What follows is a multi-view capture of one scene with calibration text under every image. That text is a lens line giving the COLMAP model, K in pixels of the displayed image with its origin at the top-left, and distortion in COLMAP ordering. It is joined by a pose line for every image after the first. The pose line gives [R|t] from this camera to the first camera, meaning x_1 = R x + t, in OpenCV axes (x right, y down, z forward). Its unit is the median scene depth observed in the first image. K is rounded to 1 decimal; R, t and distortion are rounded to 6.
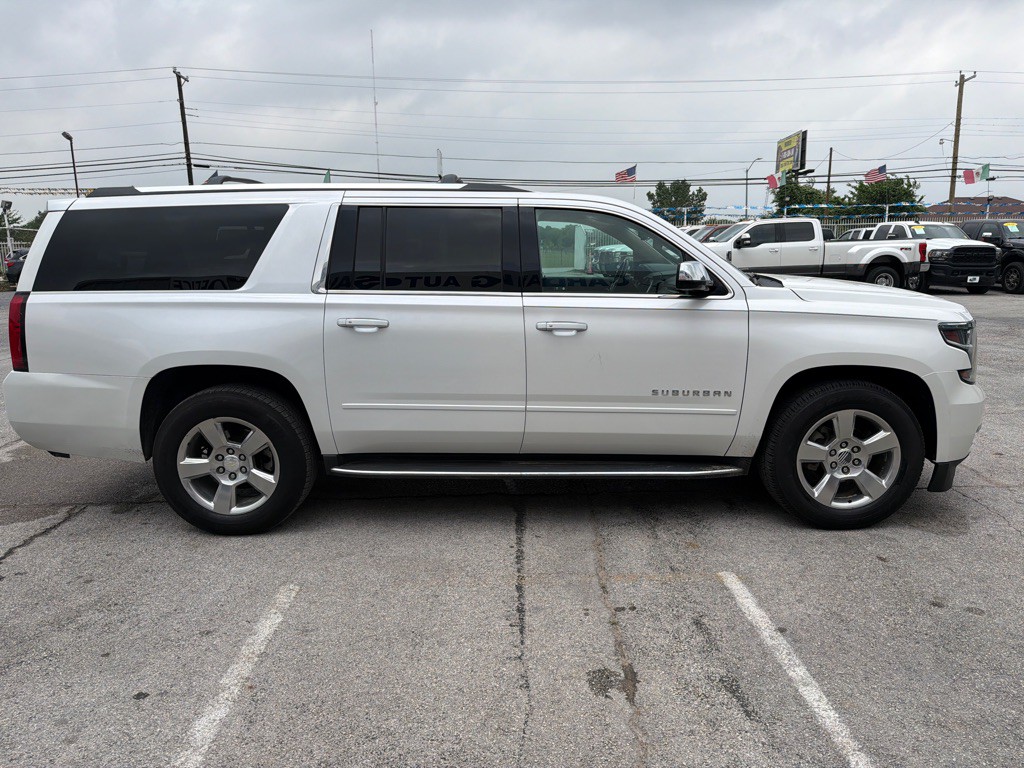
lens RADIAL K [[772.6, 0, 578.8], [0, 772.6, 389.4], [0, 0, 1]] dist [0.046293, -0.062087]
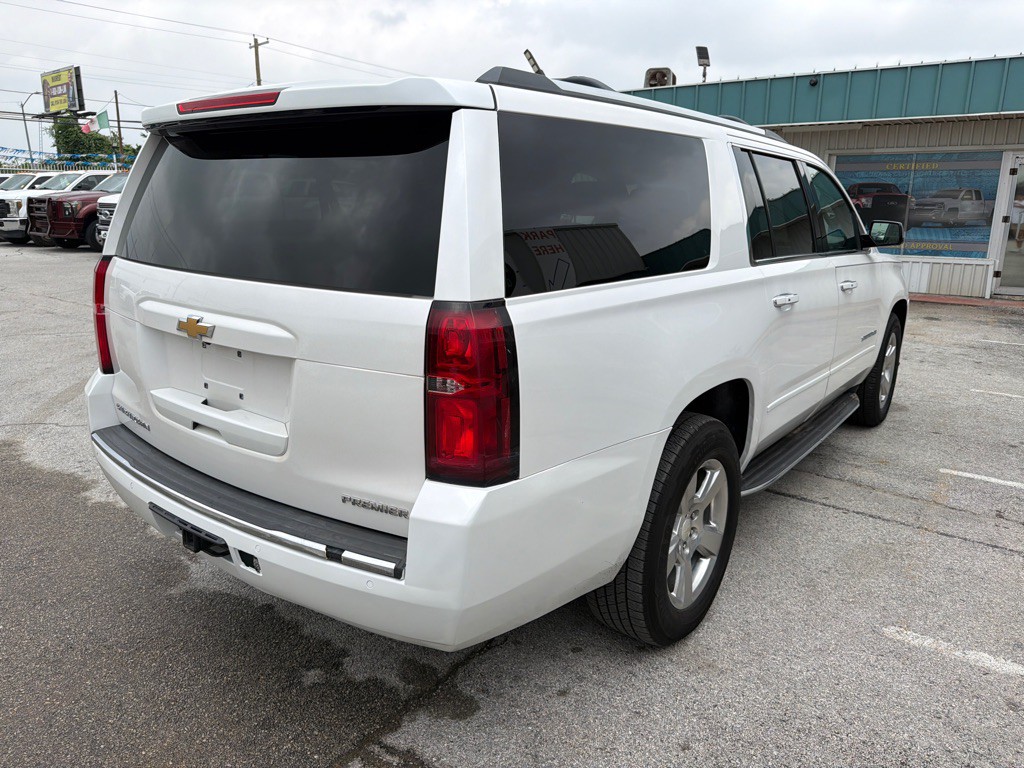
lens RADIAL K [[730.5, 0, 526.6], [0, 730.5, 380.2], [0, 0, 1]] dist [0.006608, -0.007985]
pose [[0.589617, -0.174479, 0.788612, -0.128529], [0.127258, 0.984261, 0.122620, -0.016092], [-0.797595, 0.028058, 0.602541, 0.093796]]
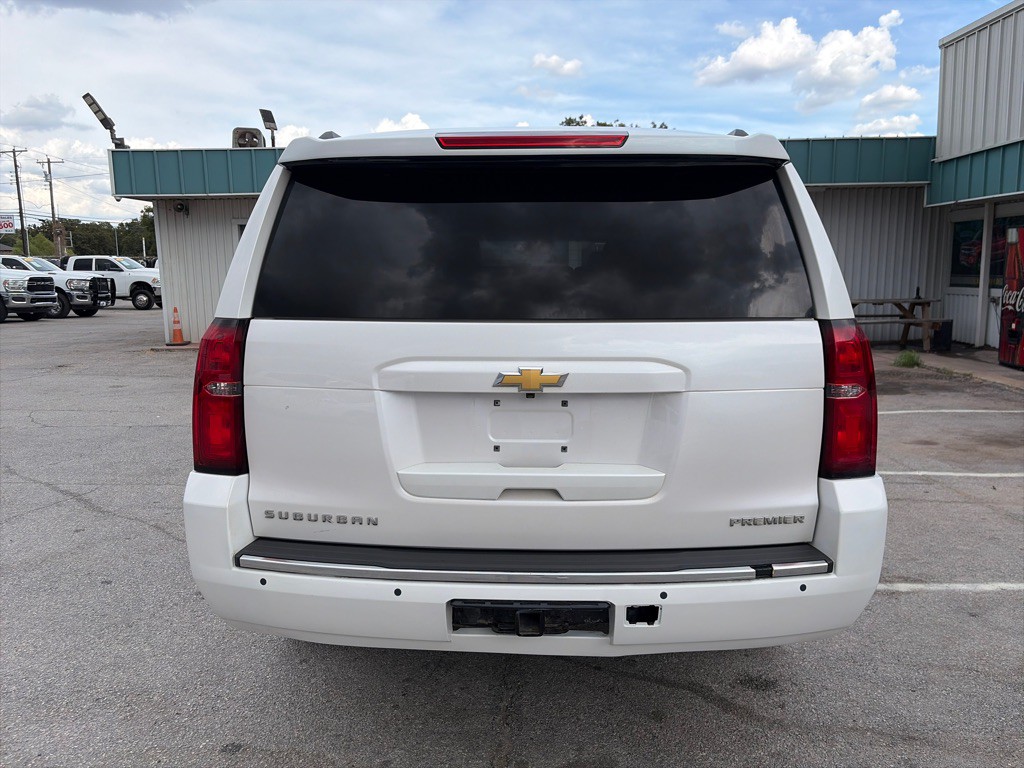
lens RADIAL K [[775.8, 0, 508.8], [0, 775.8, 380.6], [0, 0, 1]] dist [0.033625, -0.035033]
pose [[0.023453, -0.128664, 0.991411, -0.154181], [0.188457, 0.974473, 0.122008, -0.023799], [-0.981801, 0.183977, 0.047102, 0.151229]]
